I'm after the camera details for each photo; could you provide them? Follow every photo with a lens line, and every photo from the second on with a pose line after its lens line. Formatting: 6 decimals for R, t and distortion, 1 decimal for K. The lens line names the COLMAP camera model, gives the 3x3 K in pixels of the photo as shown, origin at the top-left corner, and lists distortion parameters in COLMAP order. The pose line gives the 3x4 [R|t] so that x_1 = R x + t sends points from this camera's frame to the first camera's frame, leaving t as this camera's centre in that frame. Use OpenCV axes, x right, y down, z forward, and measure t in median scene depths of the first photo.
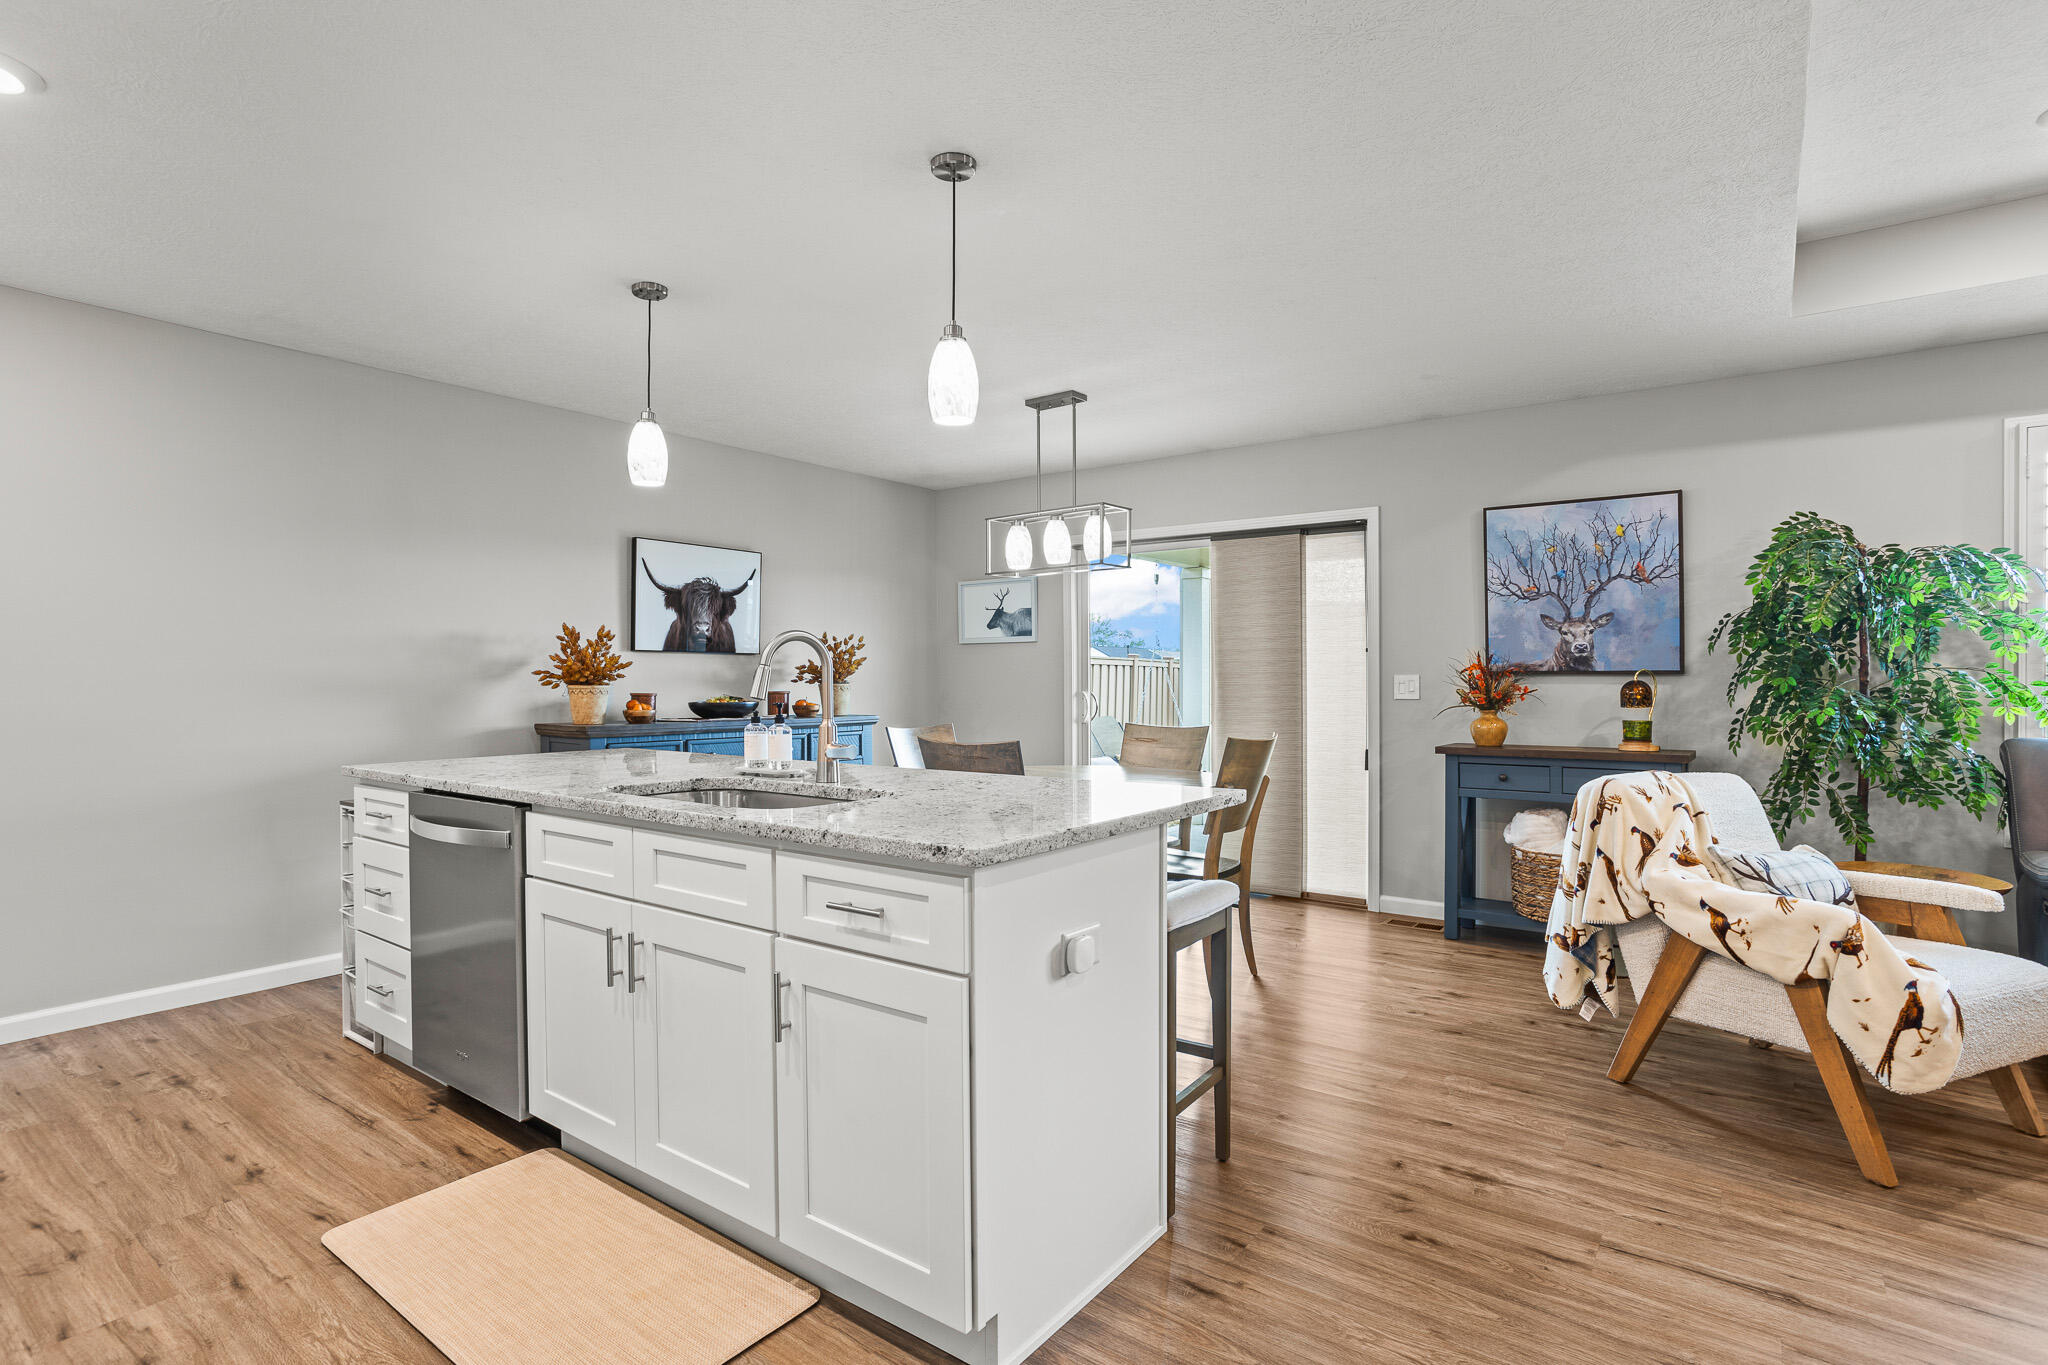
lens RADIAL K [[992.1, 0, 1018.8], [0, 992.1, 675.5], [0, 0, 1]] dist [-0.044548, 0.027398]
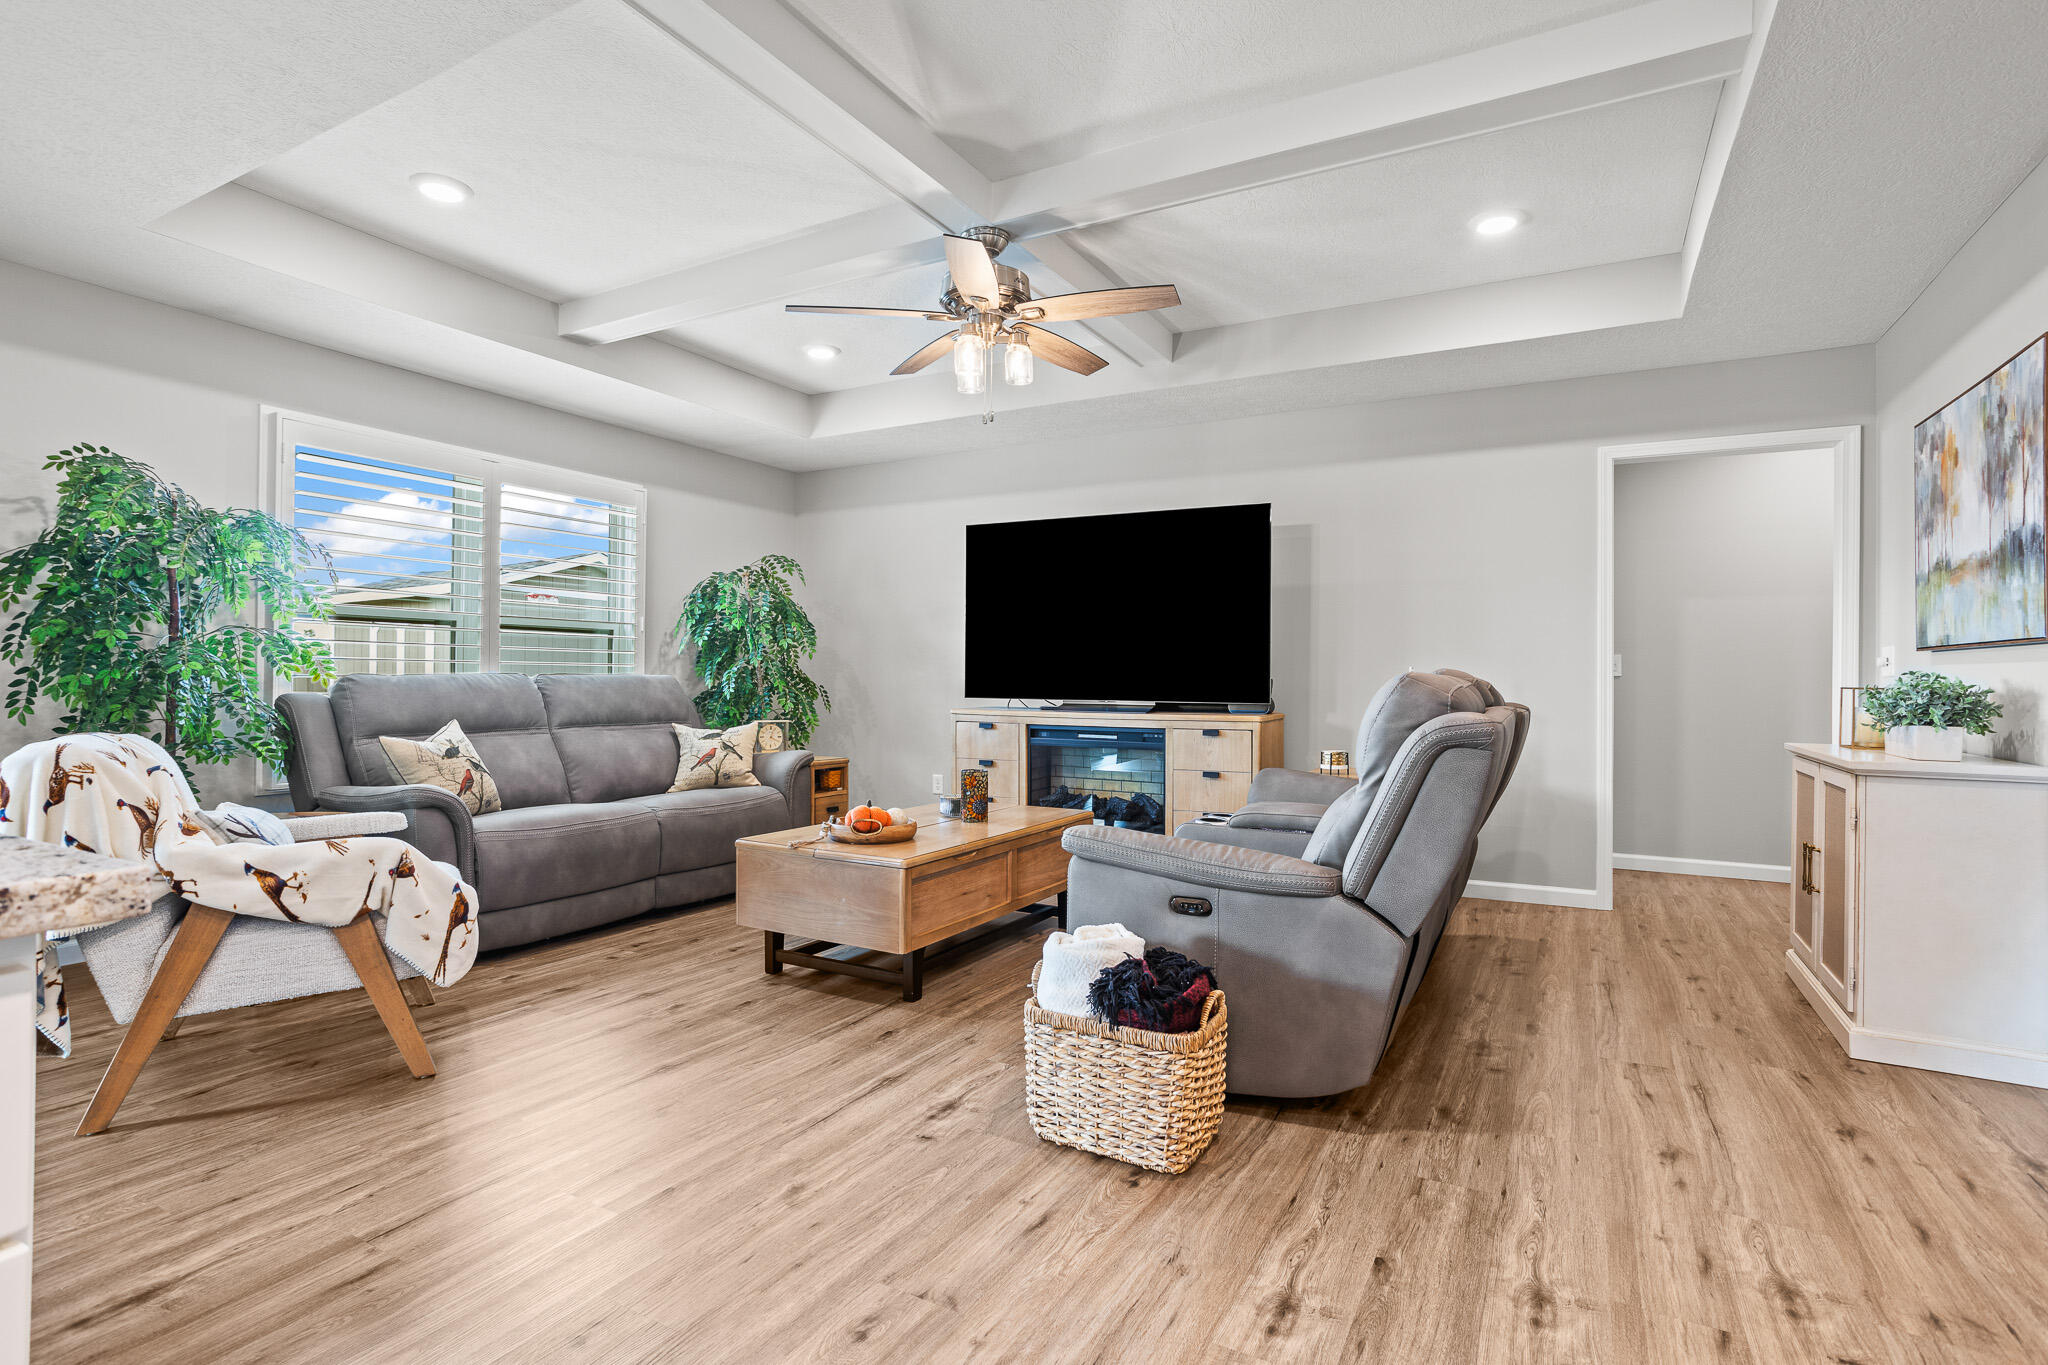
lens RADIAL K [[994.1, 0, 1024.0], [0, 994.1, 682.5], [0, 0, 1]] dist [0.000197, 0.001004]
pose [[-0.135195, -0.001187, 0.990818, -0.275326], [-0.010688, 0.999943, -0.000261, 0.053966], [-0.990761, -0.010625, -0.135200, 0.397474]]
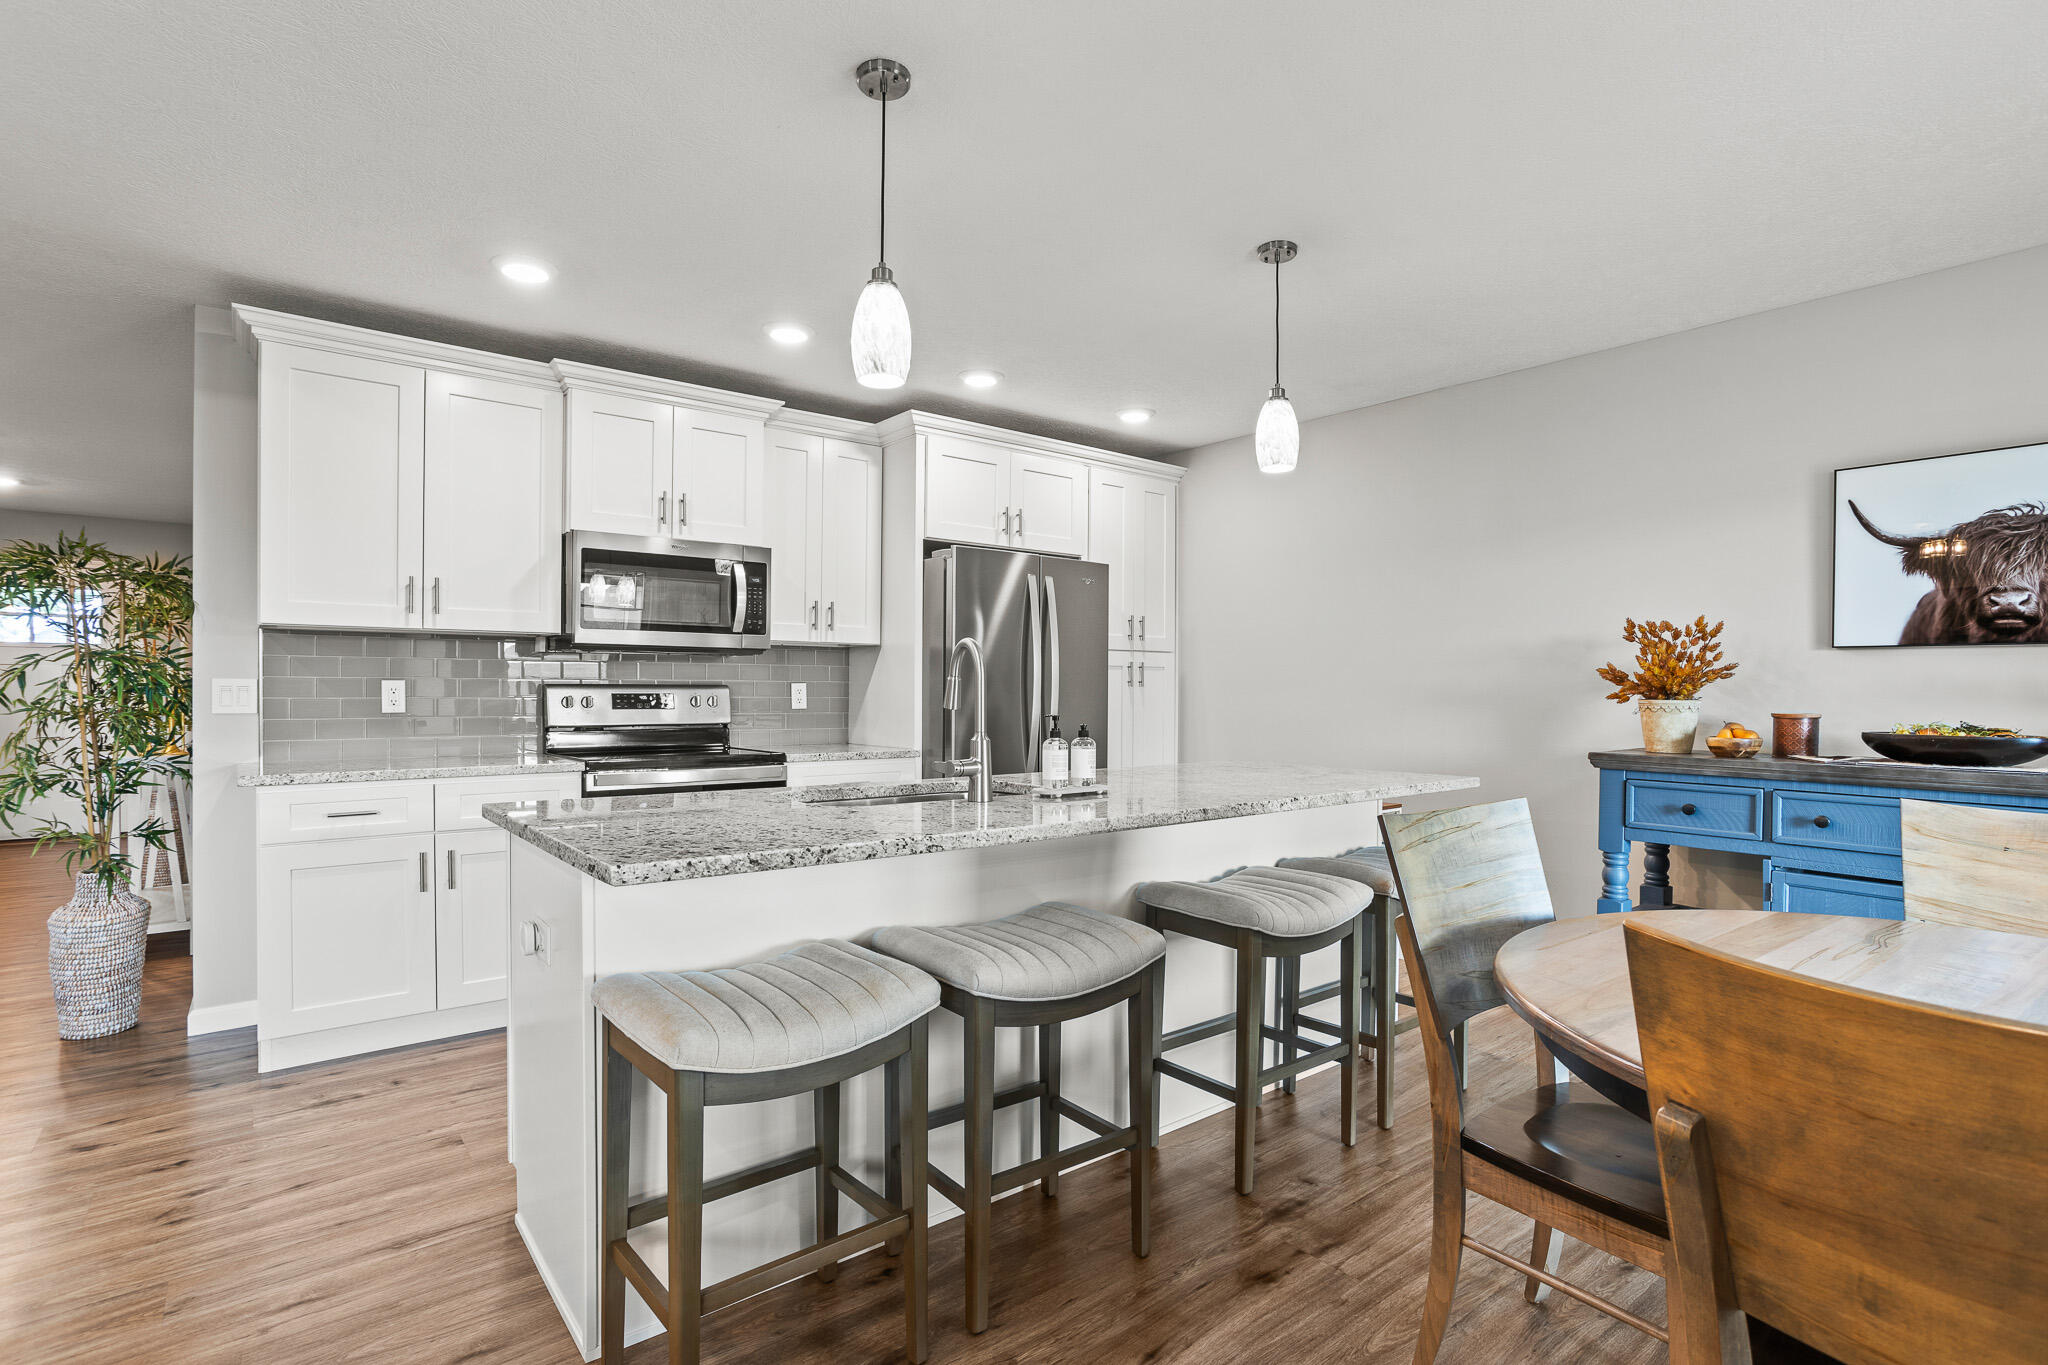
lens RADIAL K [[983.6, 0, 1010.0], [0, 983.6, 692.8], [0, 0, 1]] dist [-0.025828, 0.014580]
pose [[-0.248033, 0.003006, -0.968747, 0.655420], [-0.000079, 0.999995, 0.003123, 0.002877], [0.968752, 0.000851, -0.248032, 1.193373]]
